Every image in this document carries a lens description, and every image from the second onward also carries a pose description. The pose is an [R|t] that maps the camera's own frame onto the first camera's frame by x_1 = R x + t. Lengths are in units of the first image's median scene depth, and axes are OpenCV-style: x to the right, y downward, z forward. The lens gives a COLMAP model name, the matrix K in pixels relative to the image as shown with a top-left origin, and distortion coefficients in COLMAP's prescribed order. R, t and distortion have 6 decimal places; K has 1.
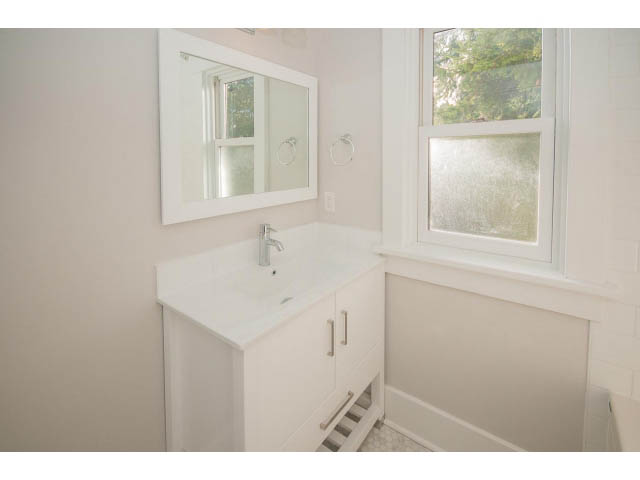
lens RADIAL K [[289.0, 0, 319.9], [0, 289.0, 234.3], [0, 0, 1]] dist [-0.001886, -0.000280]
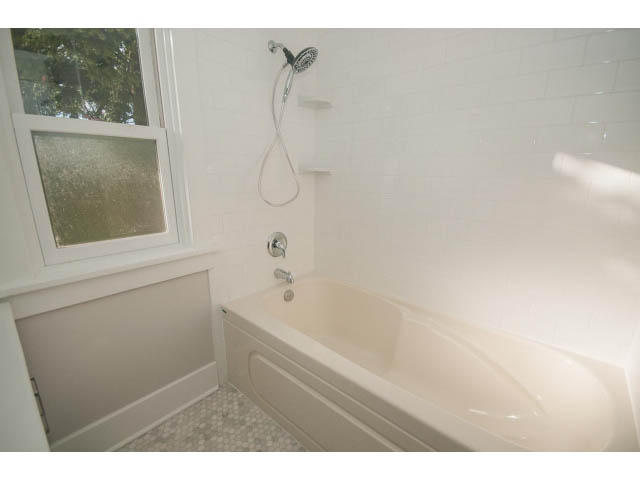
lens RADIAL K [[289.0, 0, 319.7], [0, 289.0, 243.8], [0, 0, 1]] dist [-0.001886, -0.000280]
pose [[0.999964, -0.001387, 0.008381, 1.283009], [0.001214, 0.999787, 0.020590, 0.002624], [-0.008408, -0.020579, 0.999753, -0.006133]]
